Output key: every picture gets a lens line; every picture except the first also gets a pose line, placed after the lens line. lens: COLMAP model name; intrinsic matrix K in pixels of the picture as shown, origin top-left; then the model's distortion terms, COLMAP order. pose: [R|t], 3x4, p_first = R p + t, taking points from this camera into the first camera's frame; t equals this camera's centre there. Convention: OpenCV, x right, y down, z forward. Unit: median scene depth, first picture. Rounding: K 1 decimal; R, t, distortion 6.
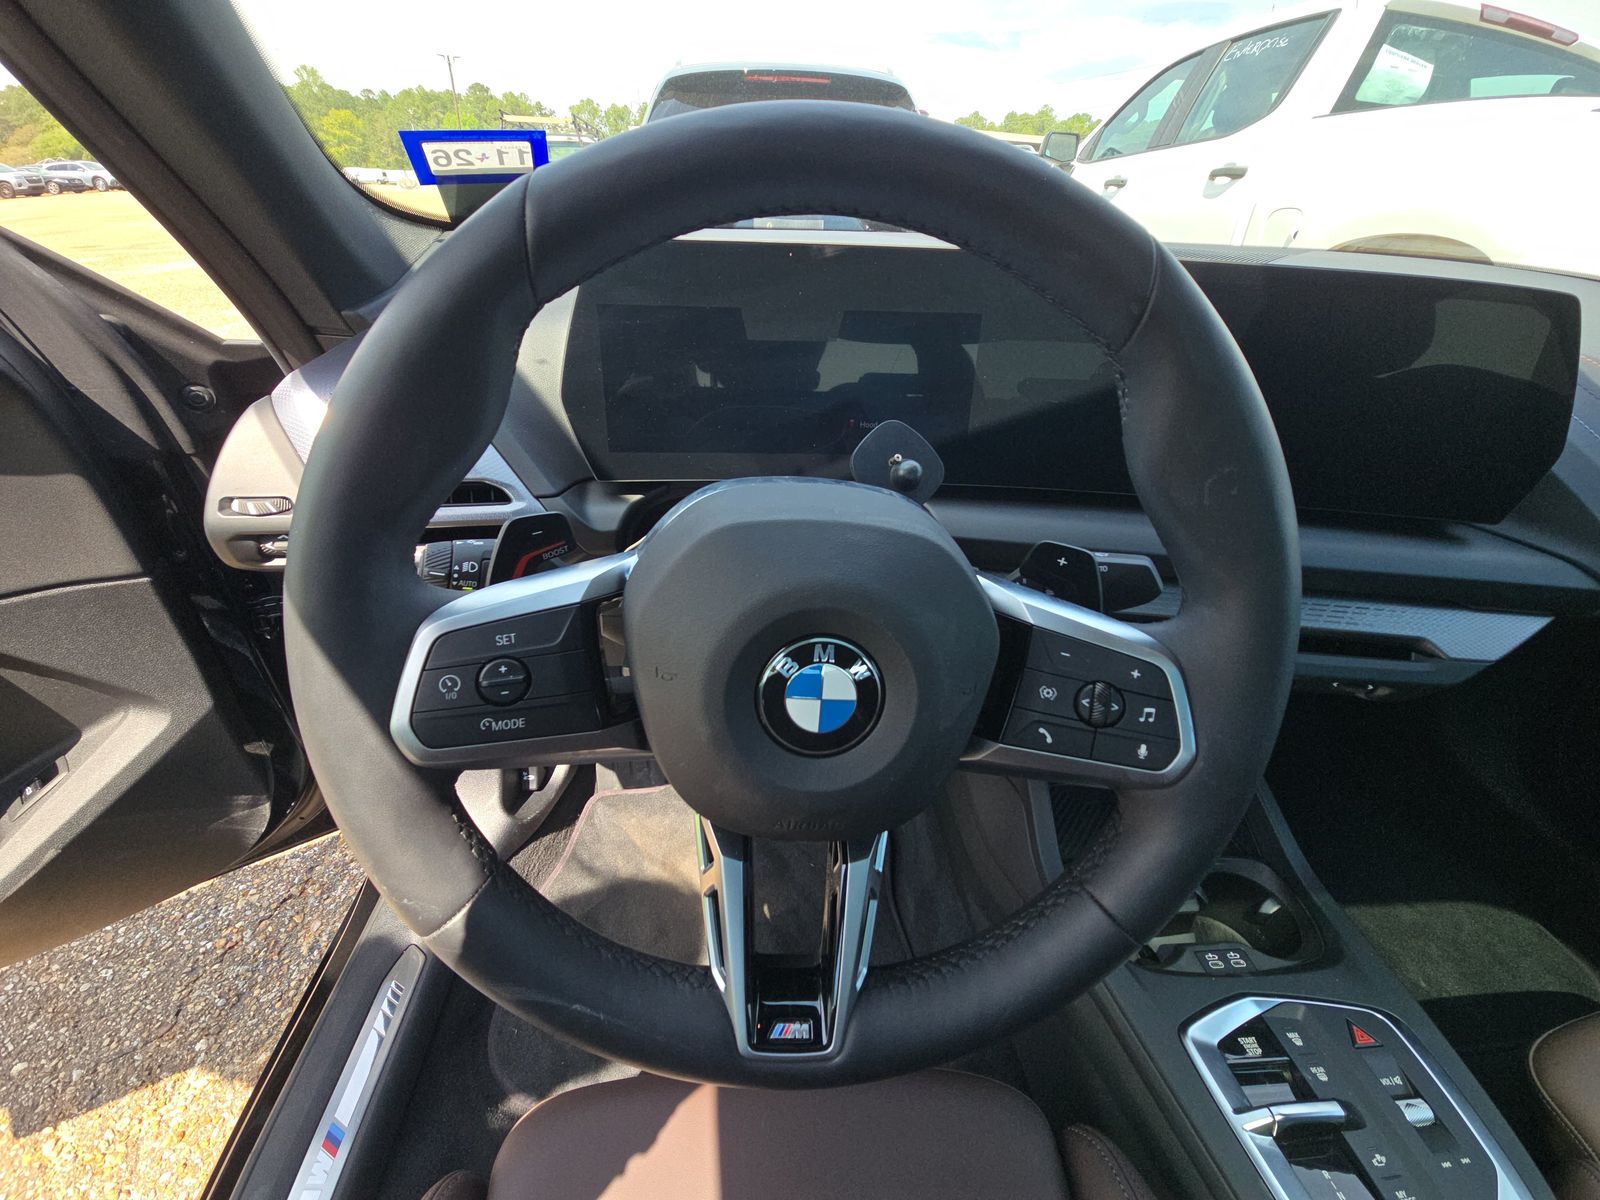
lens RADIAL K [[639.7, 0, 798.1], [0, 639.7, 597.2], [0, 0, 1]] dist [0.005813, -0.010082]
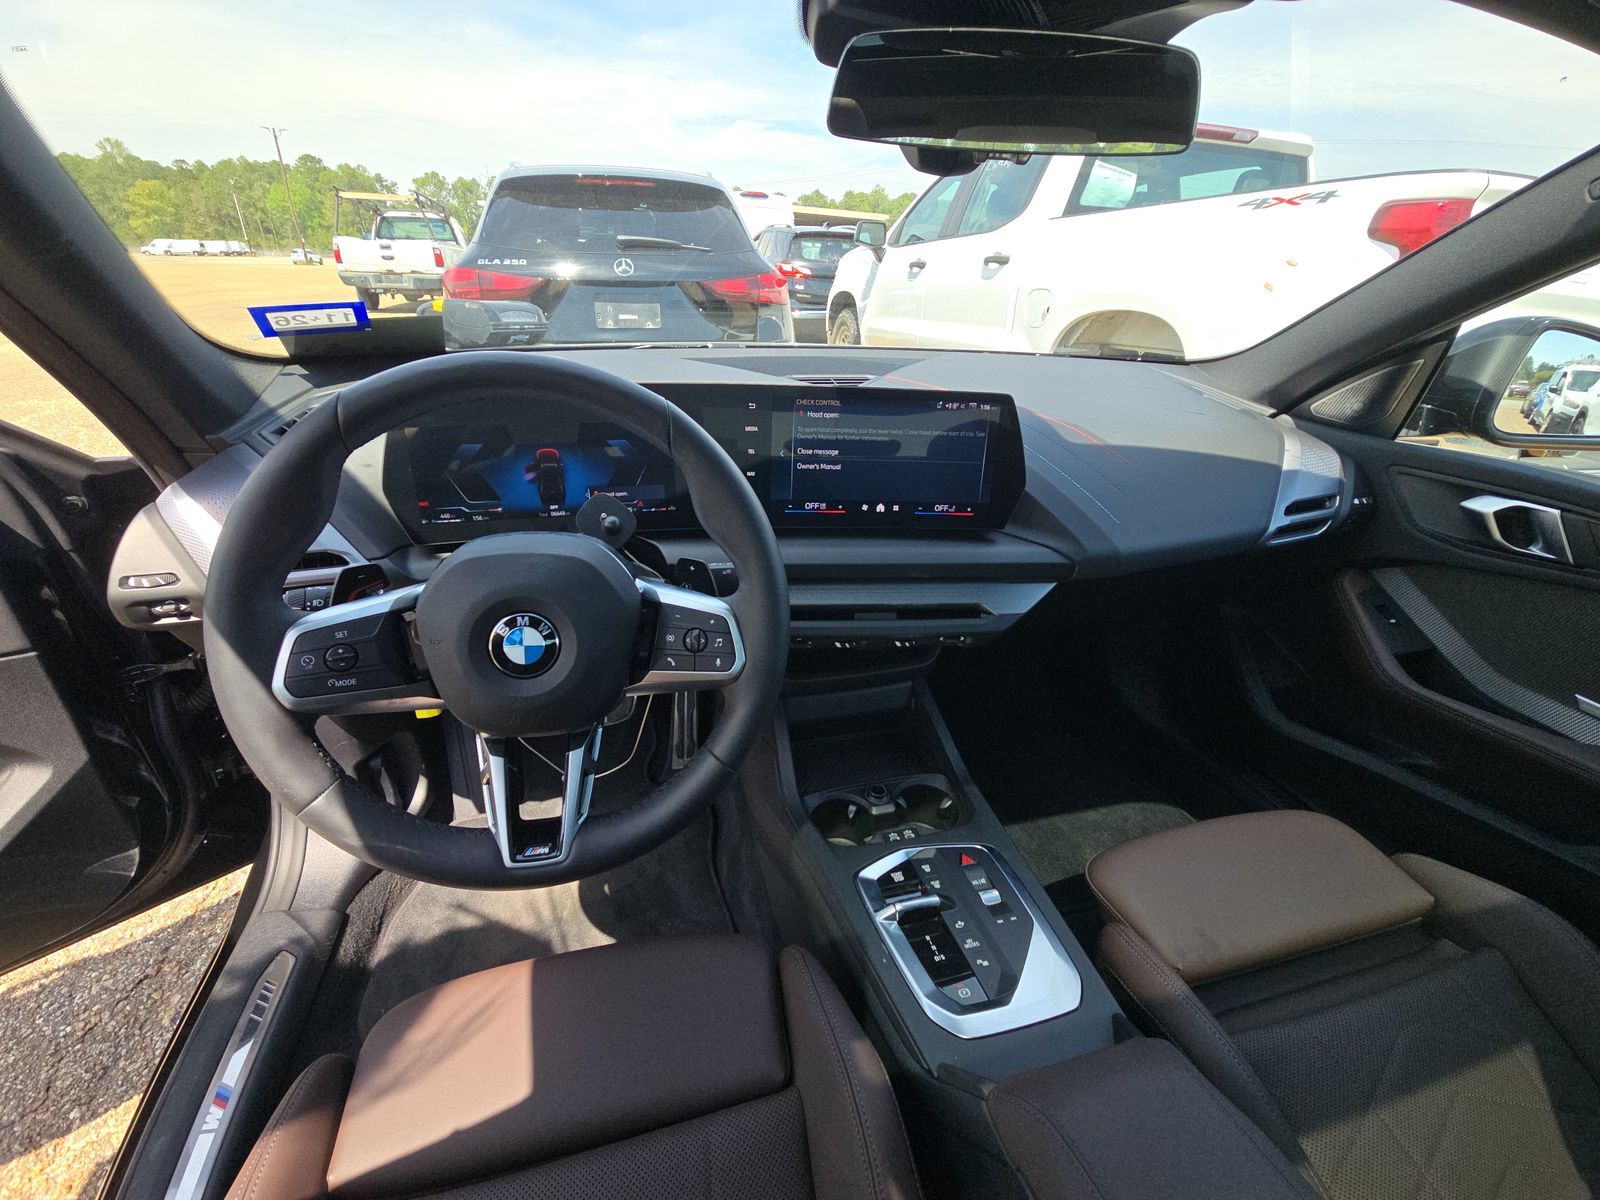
lens RADIAL K [[639.7, 0, 796.7], [0, 639.7, 599.7], [0, 0, 1]] dist [0.005813, -0.010082]
pose [[0.982114, -0.090092, 0.165336, 0.276241], [0.102630, 0.992330, -0.068909, 0.124298], [-0.157860, 0.084645, 0.983827, -0.526901]]
